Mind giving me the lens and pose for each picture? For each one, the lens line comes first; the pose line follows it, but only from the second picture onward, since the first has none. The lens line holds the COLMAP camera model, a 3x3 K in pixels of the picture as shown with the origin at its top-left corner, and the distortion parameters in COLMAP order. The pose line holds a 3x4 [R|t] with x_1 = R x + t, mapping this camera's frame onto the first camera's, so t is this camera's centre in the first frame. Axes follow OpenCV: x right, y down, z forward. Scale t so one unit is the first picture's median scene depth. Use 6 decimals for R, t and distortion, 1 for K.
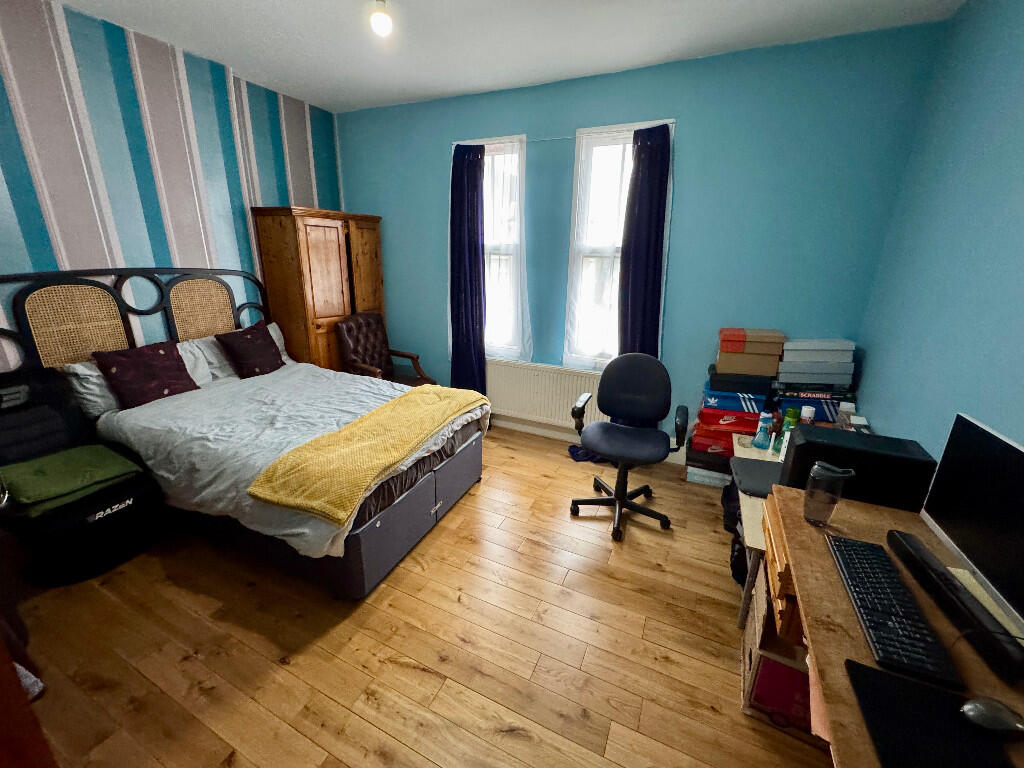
lens RADIAL K [[402.7, 0, 512.2], [0, 402.7, 382.3], [0, 0, 1]] dist [-0.013864, 0.000244]
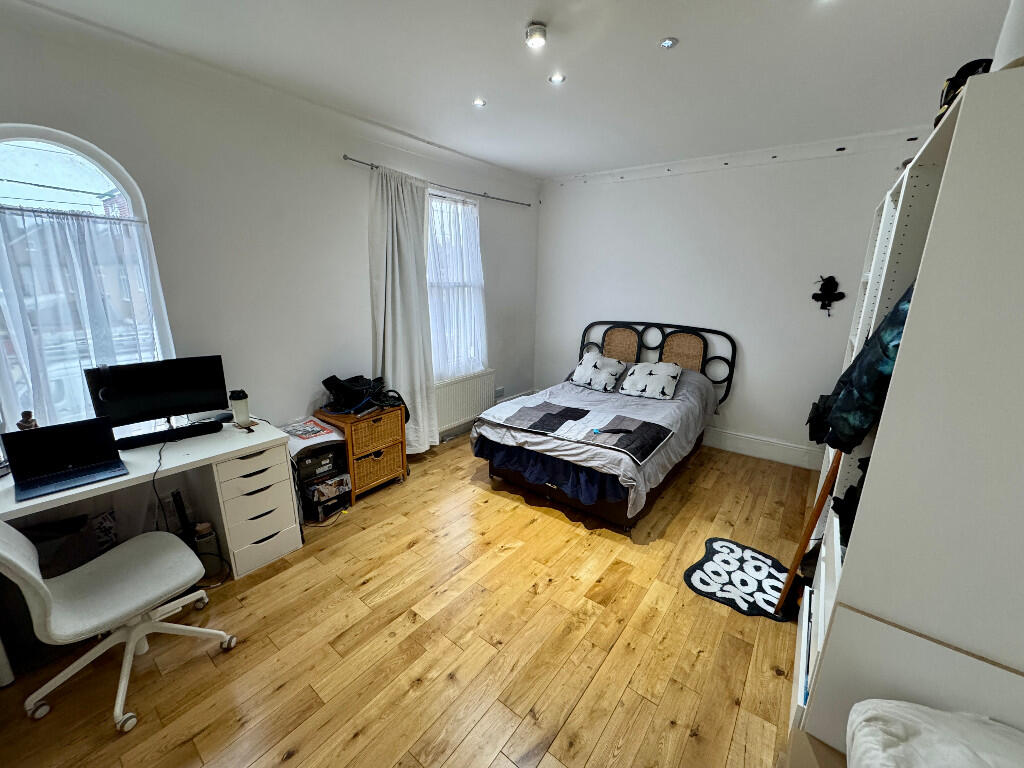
lens RADIAL K [[402.7, 0, 511.6], [0, 402.7, 385.3], [0, 0, 1]] dist [-0.013864, 0.000244]
pose [[-0.215859, 0.220141, -0.951285, 0.823376], [-0.295942, 0.913677, 0.278591, -0.330464], [0.930496, 0.341661, -0.132076, 0.732343]]
